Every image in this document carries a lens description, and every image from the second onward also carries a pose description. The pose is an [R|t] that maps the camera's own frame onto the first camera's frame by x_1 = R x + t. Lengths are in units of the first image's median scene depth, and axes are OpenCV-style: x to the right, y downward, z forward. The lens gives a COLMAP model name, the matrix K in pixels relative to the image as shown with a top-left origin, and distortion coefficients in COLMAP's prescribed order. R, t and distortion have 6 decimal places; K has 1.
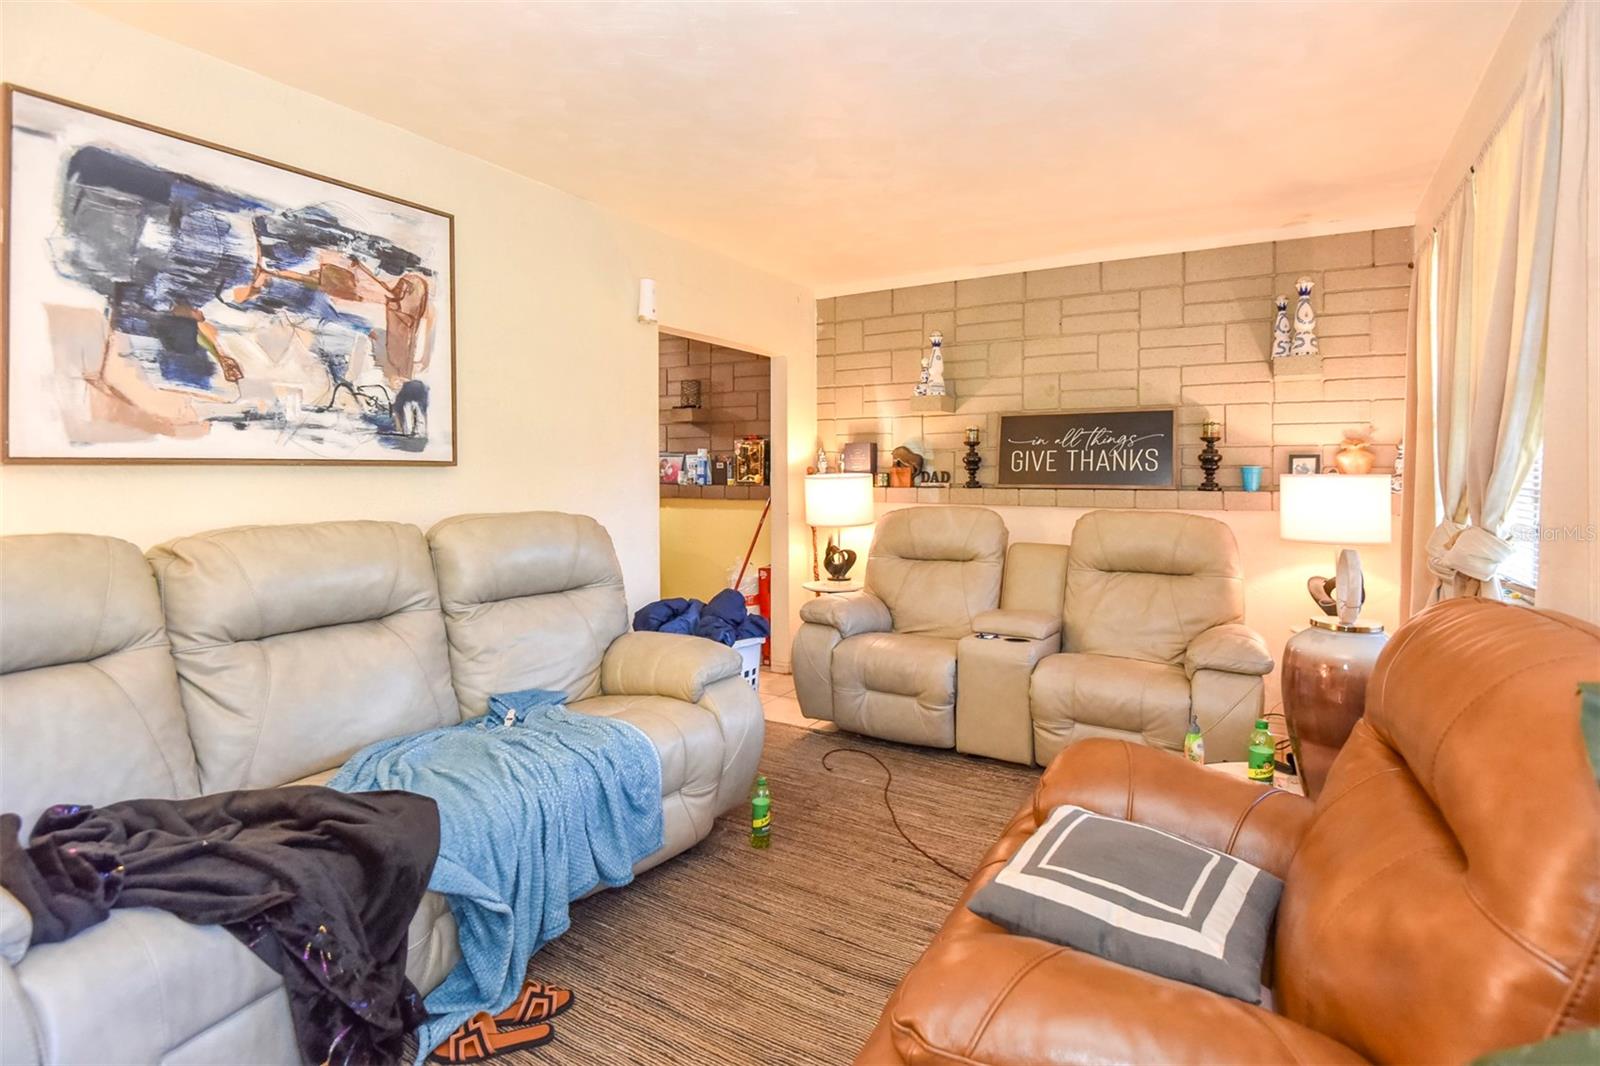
lens RADIAL K [[801.1, 0, 802.4], [0, 801.1, 476.0], [0, 0, 1]] dist [-0.000327, -0.000406]
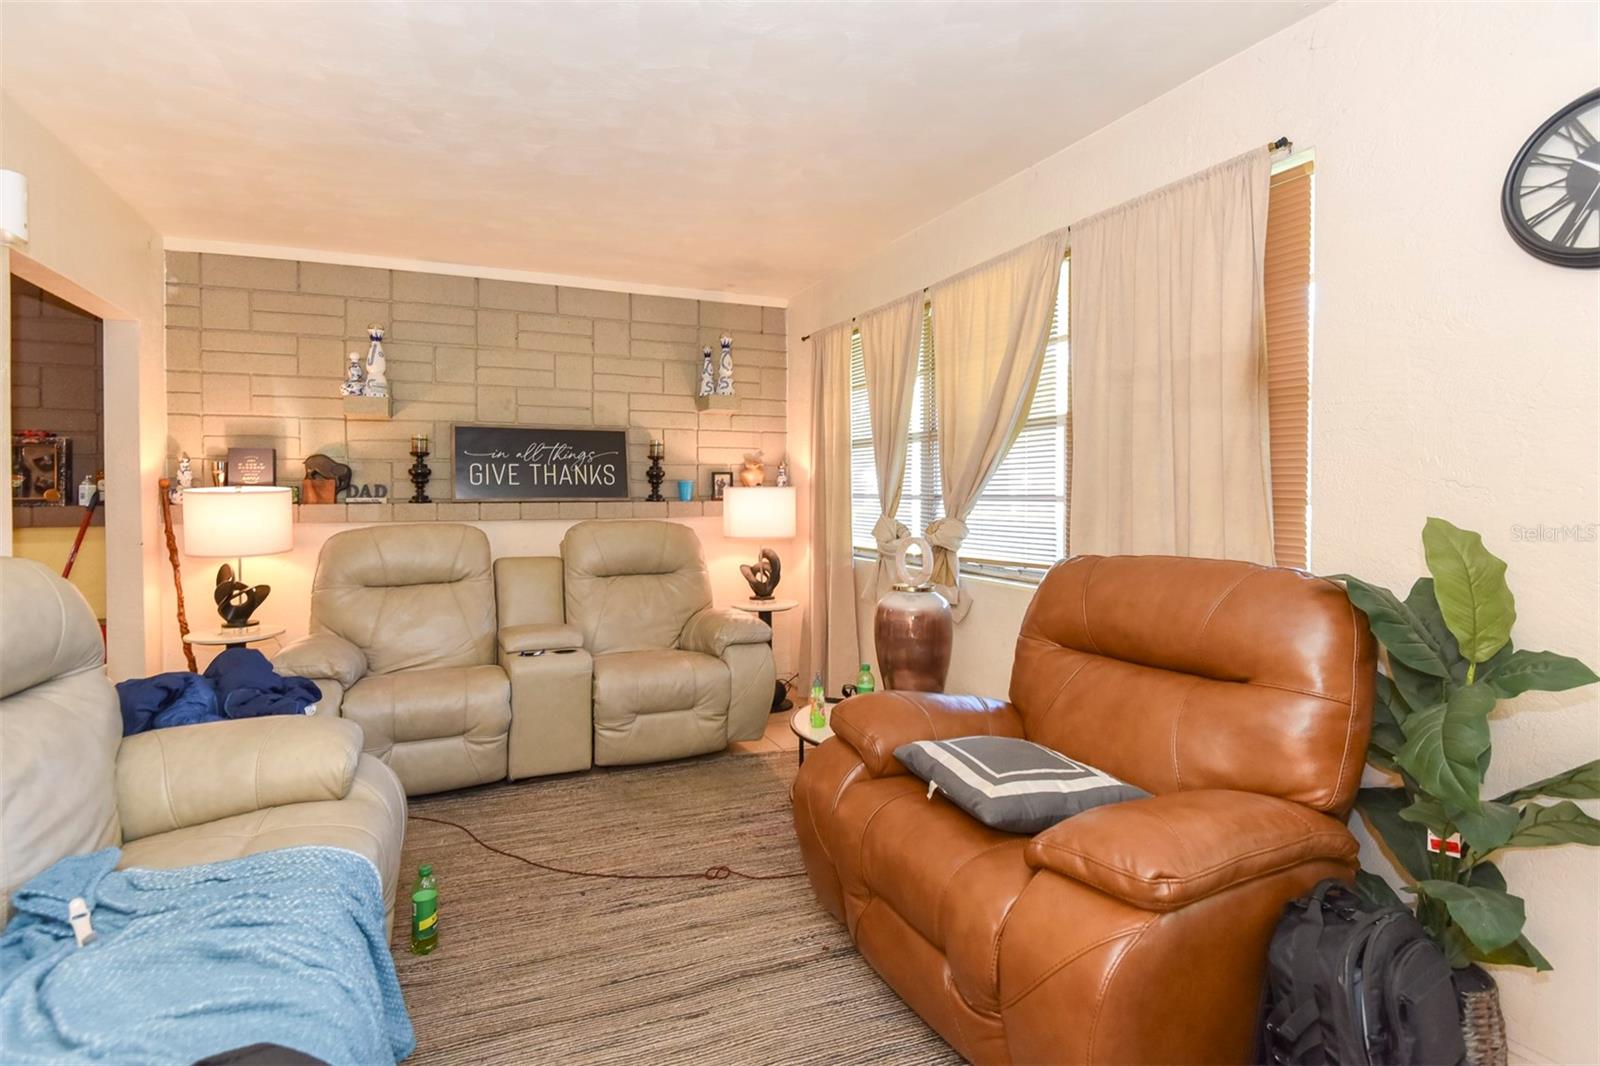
lens RADIAL K [[774.8, 0, 803.8], [0, 774.8, 500.9], [0, 0, 1]] dist [0.004069, -0.016089]
pose [[0.582489, -0.016159, 0.812678, -0.274307], [0.004198, 0.999849, 0.016871, -0.000384], [-0.812828, -0.006416, 0.582468, 0.147477]]
